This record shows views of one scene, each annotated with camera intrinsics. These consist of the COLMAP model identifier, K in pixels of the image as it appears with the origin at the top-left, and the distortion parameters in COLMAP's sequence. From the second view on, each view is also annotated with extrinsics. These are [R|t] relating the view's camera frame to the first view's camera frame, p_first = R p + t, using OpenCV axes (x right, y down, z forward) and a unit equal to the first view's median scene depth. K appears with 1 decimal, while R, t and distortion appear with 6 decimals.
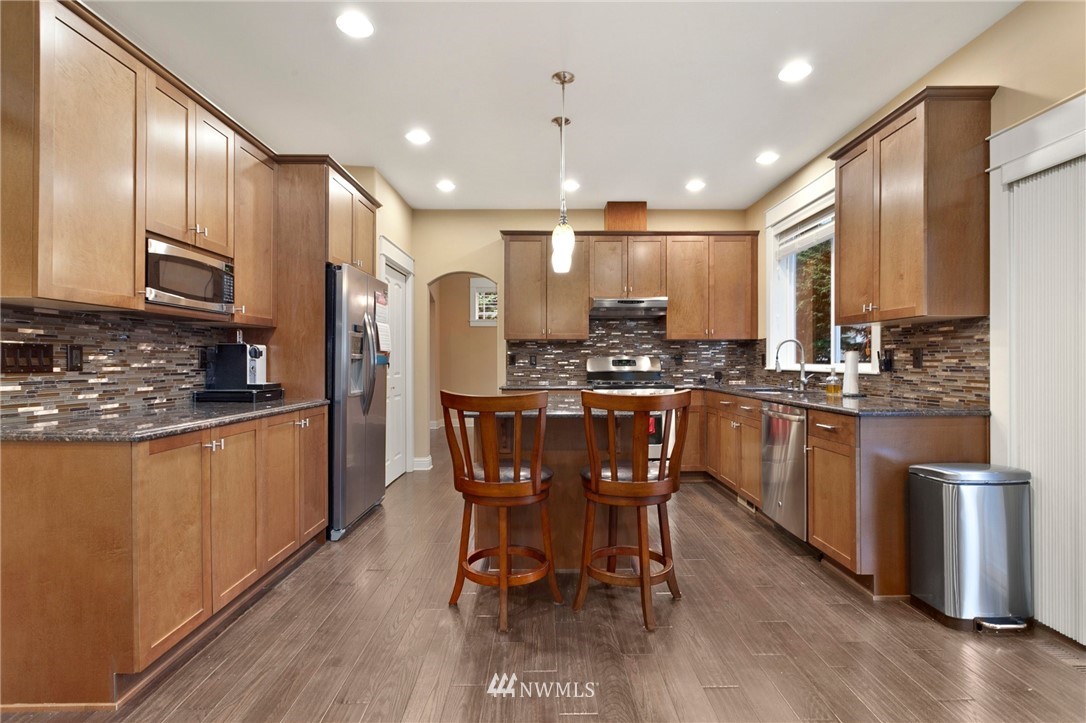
lens RADIAL K [[516.2, 0, 540.4], [0, 516.2, 353.9], [0, 0, 1]] dist [-0.006633, 0.000653]
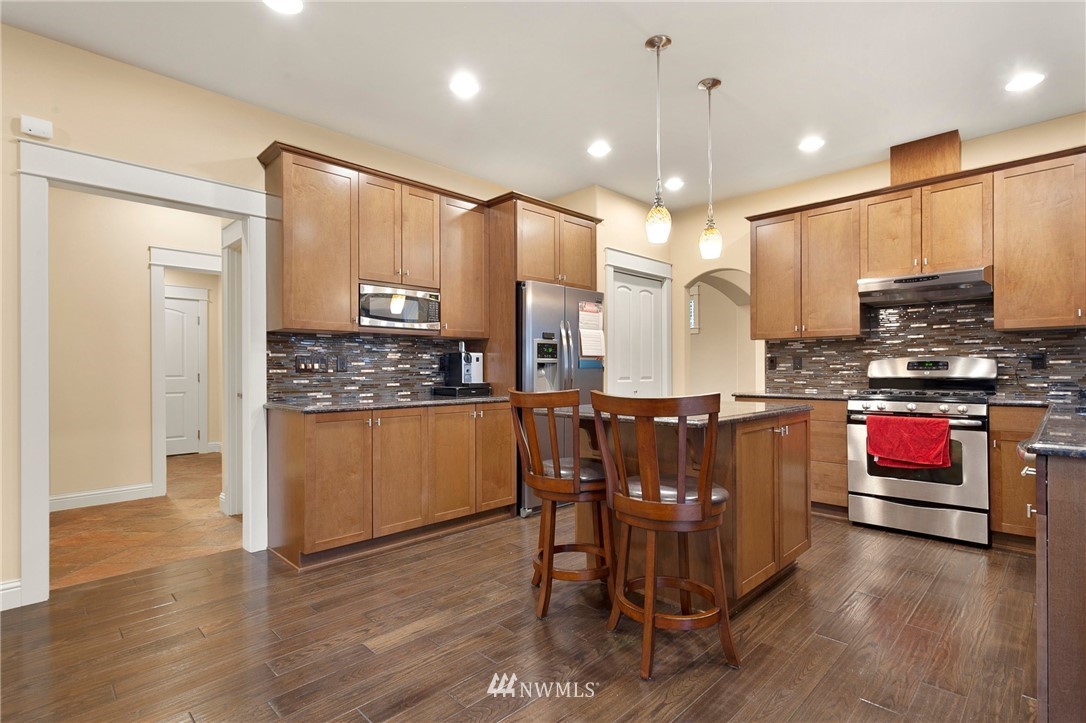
lens RADIAL K [[516.2, 0, 539.6], [0, 516.2, 372.3], [0, 0, 1]] dist [-0.006633, 0.000653]
pose [[0.710163, -0.001865, -0.704034, 0.485946], [0.014798, 0.999815, 0.012278, 0.017599], [0.703881, -0.019138, 0.710060, 0.204254]]
